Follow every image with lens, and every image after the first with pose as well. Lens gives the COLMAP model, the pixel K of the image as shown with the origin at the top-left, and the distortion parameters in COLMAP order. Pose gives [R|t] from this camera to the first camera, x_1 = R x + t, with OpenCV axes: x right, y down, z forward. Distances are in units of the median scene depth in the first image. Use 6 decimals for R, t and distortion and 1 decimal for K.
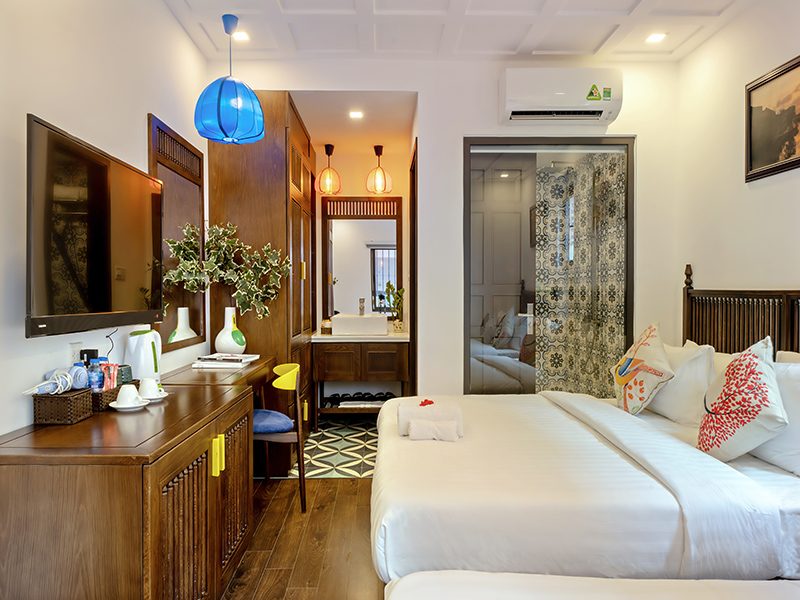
lens RADIAL K [[528.0, 0, 398.4], [0, 528.0, 302.7], [0, 0, 1]] dist [-0.010755, 0.006904]
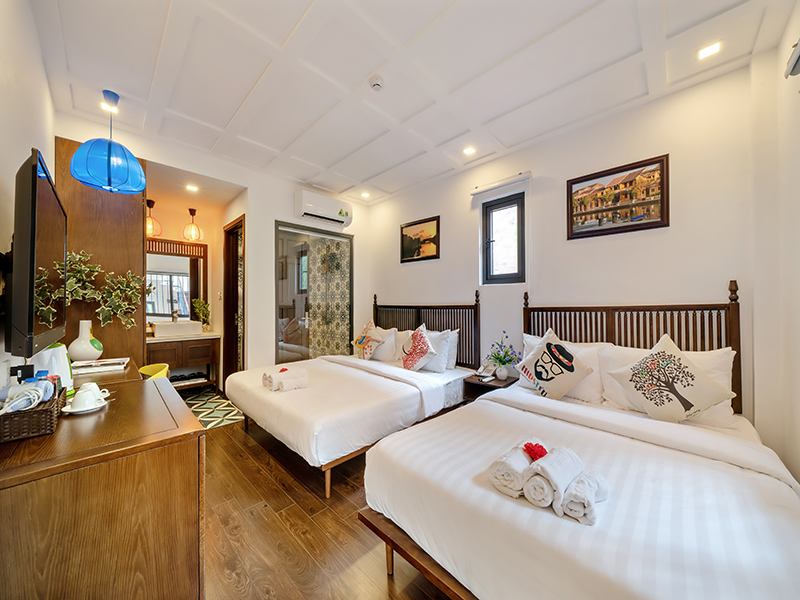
lens RADIAL K [[281.5, 0, 398.0], [0, 281.5, 302.4], [0, 0, 1]] dist [-0.008548, -0.000494]
pose [[0.715024, 0.004063, 0.699088, -0.255138], [0.013762, 0.999708, -0.019886, -0.010278], [-0.698965, 0.023839, 0.714759, 0.037492]]
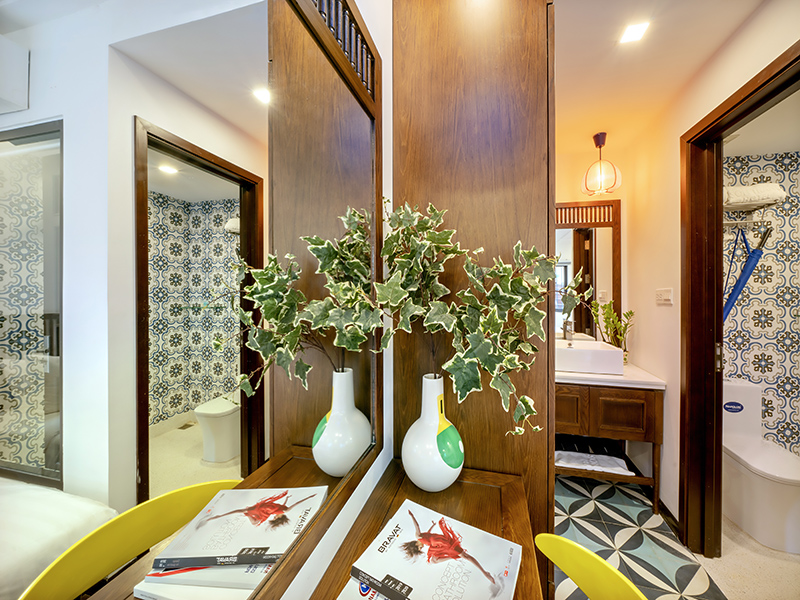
lens RADIAL K [[281.5, 0, 429.7], [0, 281.5, 294.4], [0, 0, 1]] dist [-0.008548, -0.000494]
pose [[0.966905, 0.002580, -0.255123, -0.259783], [-0.007088, 0.999835, -0.016753, -0.062811], [0.255038, 0.018006, 0.966763, 0.759178]]
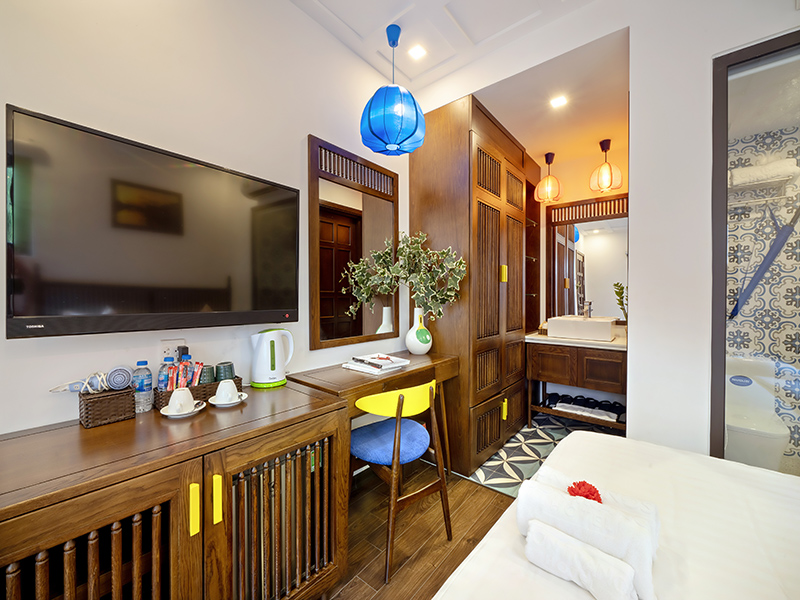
lens RADIAL K [[326.8, 0, 397.0], [0, 326.8, 298.6], [0, 0, 1]] dist [-0.000151, 0.000901]
pose [[0.753264, 0.008519, -0.657663, 0.099669], [-0.015831, 0.999861, -0.005181, -0.006259], [0.657527, 0.014315, 0.753295, 0.455176]]
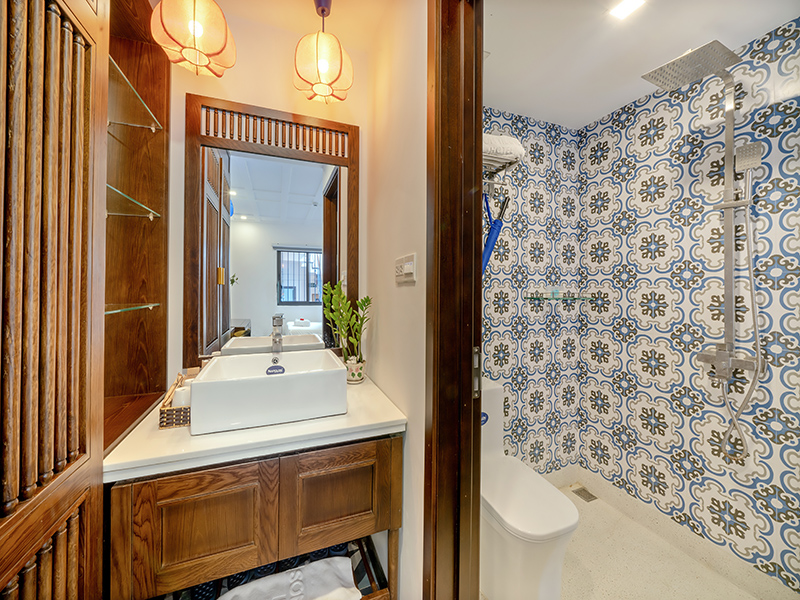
lens RADIAL K [[290.0, 0, 389.7], [0, 290.0, 284.9], [0, 0, 1]] dist [-0.005749, -0.000071]
pose [[0.943472, 0.009937, 0.331304, -0.091877], [-0.000988, 0.999630, -0.027170, -0.045180], [-0.331451, 0.025307, 0.943133, 1.079996]]
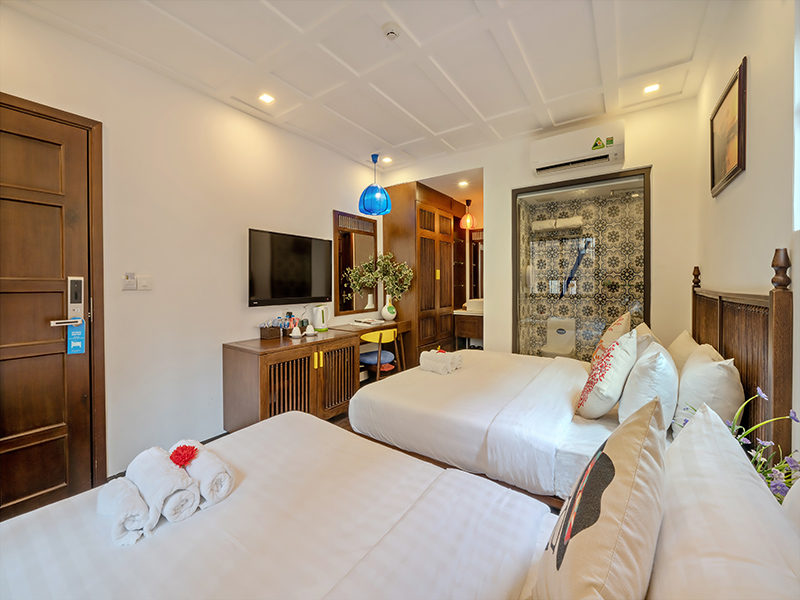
lens RADIAL K [[326.8, 0, 403.2], [0, 326.8, 286.4], [0, 0, 1]] dist [-0.000151, 0.000901]
pose [[0.816880, 0.006728, -0.576769, 0.446363], [-0.009118, 0.999958, -0.001249, -0.021488], [0.576736, 0.006279, 0.816907, 0.015203]]
